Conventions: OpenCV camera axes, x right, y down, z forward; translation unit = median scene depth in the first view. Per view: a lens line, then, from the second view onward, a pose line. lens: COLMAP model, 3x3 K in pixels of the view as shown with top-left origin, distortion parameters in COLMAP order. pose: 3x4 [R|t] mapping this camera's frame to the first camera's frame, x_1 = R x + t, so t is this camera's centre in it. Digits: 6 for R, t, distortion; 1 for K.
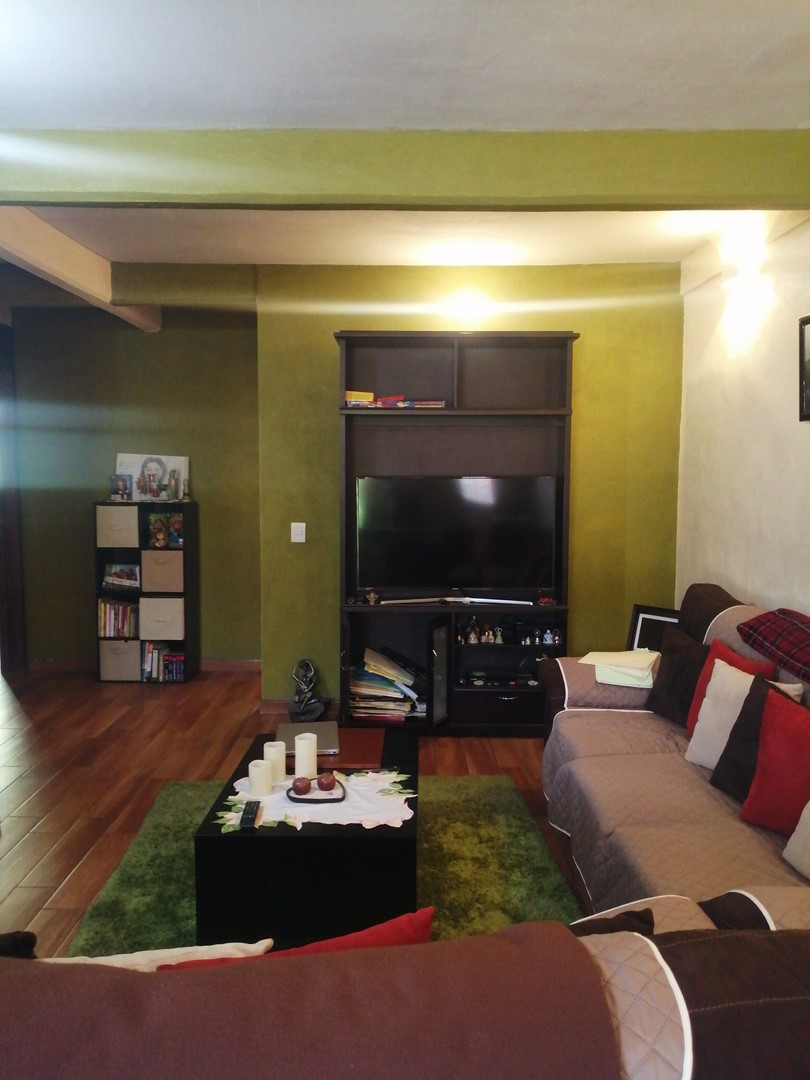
lens RADIAL K [[859.8, 0, 405.3], [0, 859.8, 535.8], [0, 0, 1]] dist [0.067587, -0.116981]
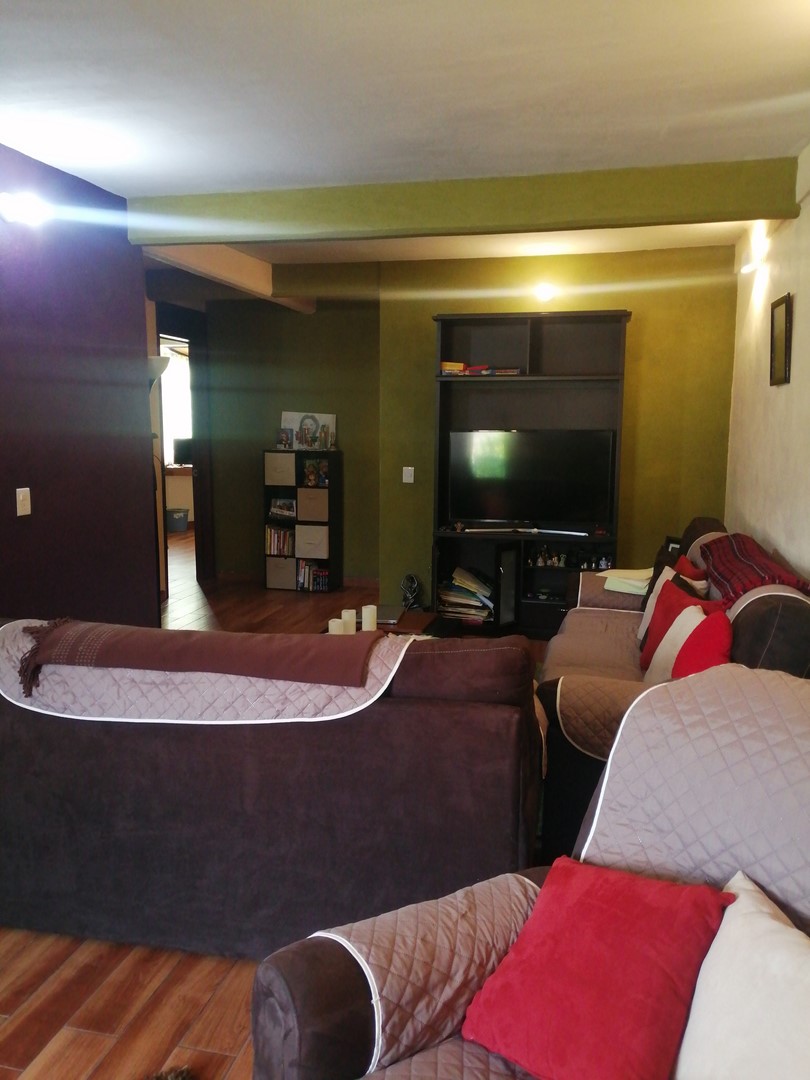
lens RADIAL K [[859.8, 0, 405.3], [0, 859.8, 535.8], [0, 0, 1]] dist [0.067587, -0.116981]
pose [[0.974117, 0.032553, -0.223688, 0.159059], [-0.021441, 0.998421, 0.051928, 0.020614], [0.225025, -0.045788, 0.973277, -0.240028]]
